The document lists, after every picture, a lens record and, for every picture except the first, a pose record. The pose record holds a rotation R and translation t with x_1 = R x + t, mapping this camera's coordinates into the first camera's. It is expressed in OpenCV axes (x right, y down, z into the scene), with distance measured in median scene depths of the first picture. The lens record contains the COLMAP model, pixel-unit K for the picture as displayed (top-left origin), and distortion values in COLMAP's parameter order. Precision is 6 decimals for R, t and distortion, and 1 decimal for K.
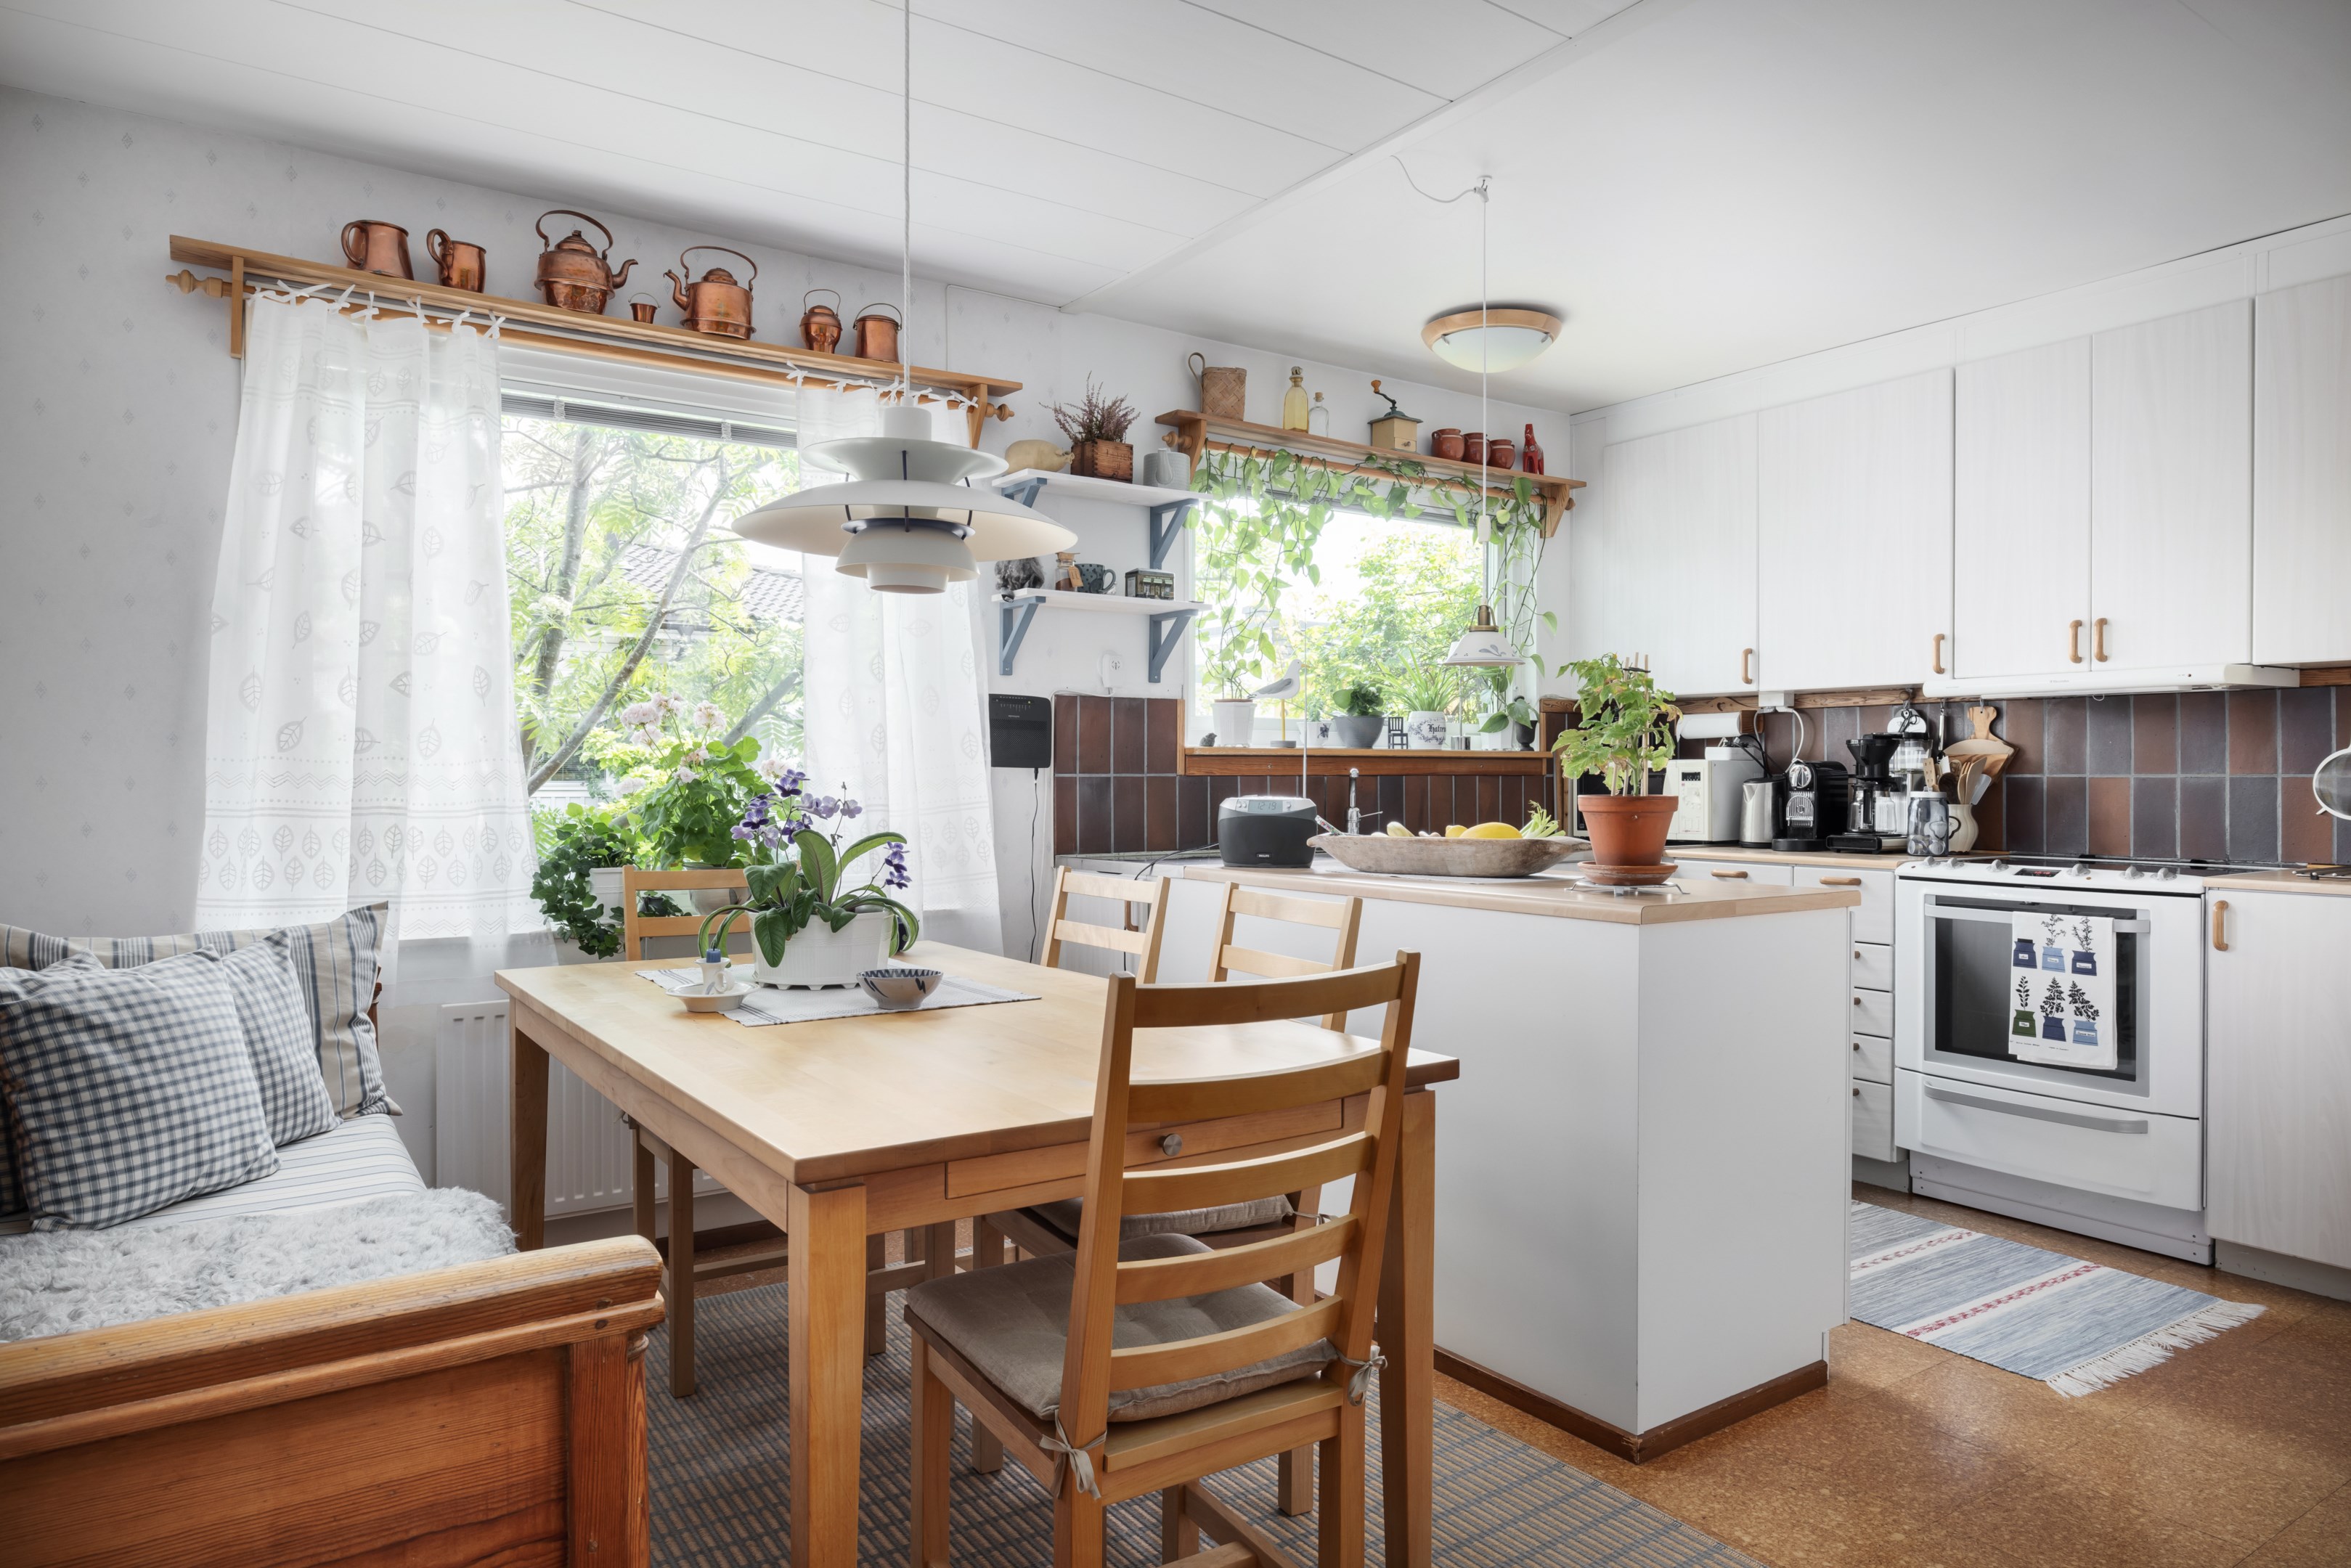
lens RADIAL K [[1495.9, 0, 1178.2], [0, 1495.9, 780.0], [0, 0, 1]] dist [-0.001907, -0.001978]
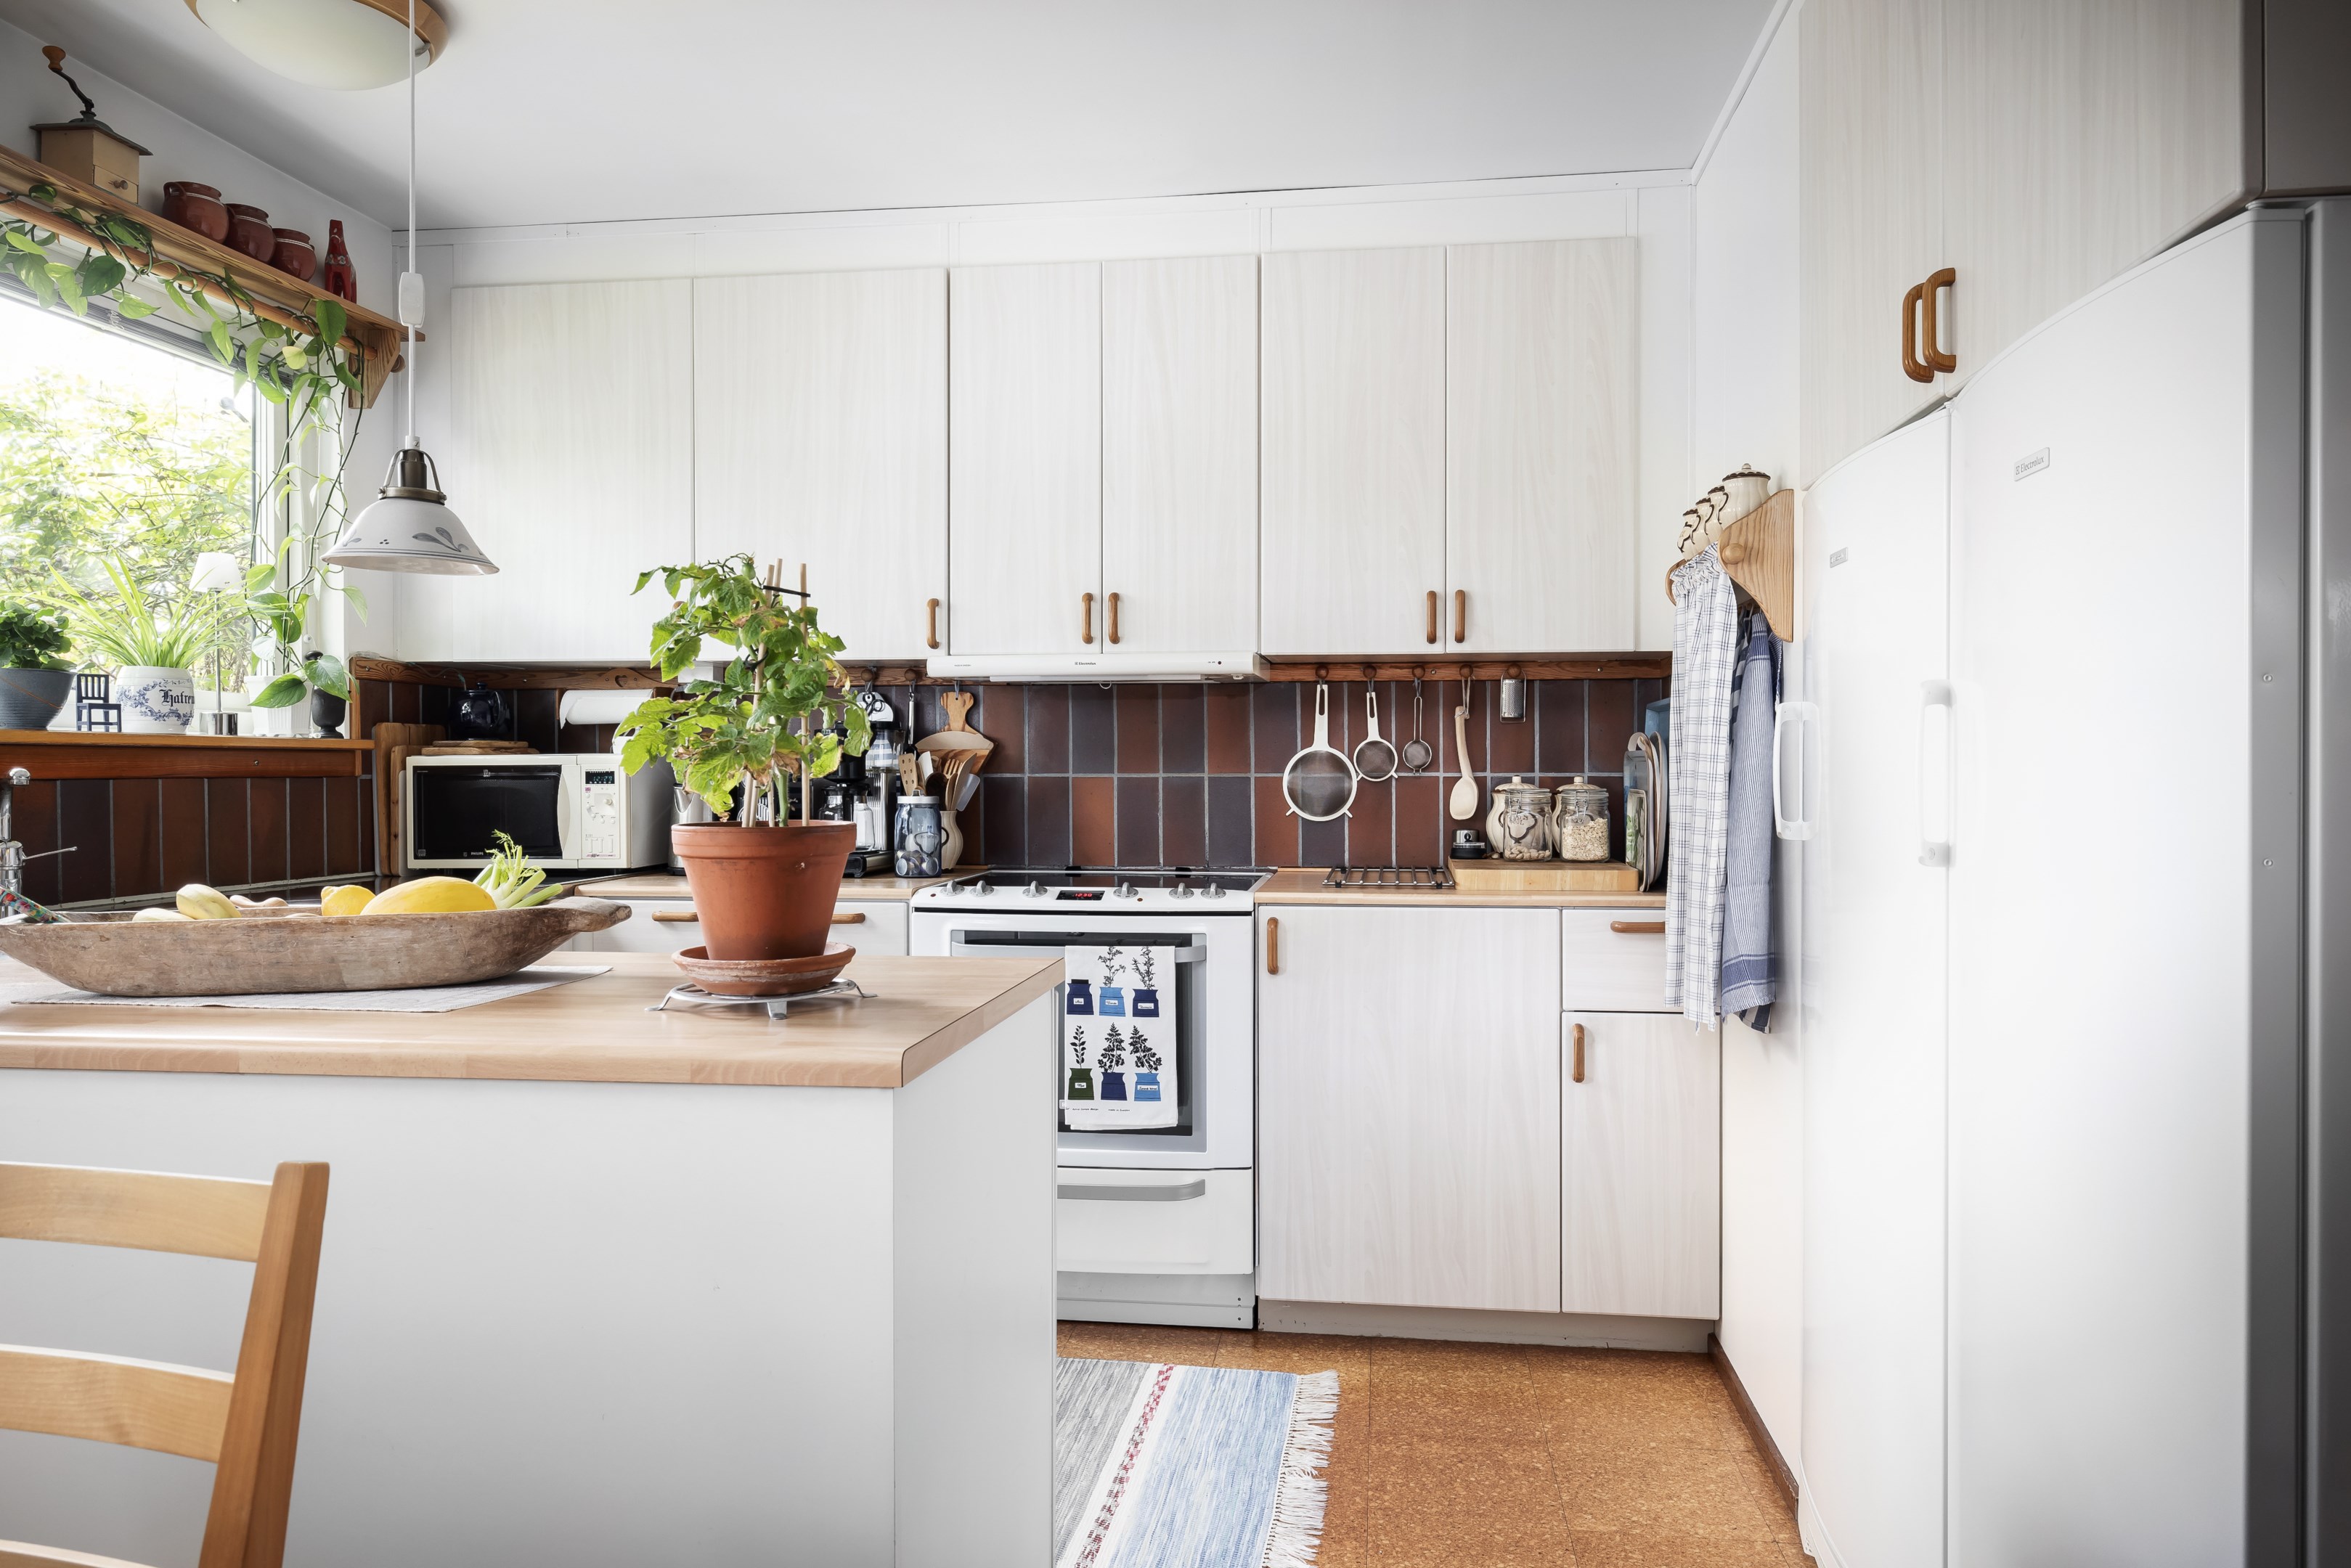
lens RADIAL K [[1495.9, 0, 1176.0], [0, 1495.9, 776.4], [0, 0, 1]] dist [-0.001907, -0.001978]
pose [[0.666019, -0.005407, 0.745915, -0.001075], [0.003177, 0.999985, 0.004413, -0.005850], [-0.745928, -0.000569, 0.666026, 0.372395]]
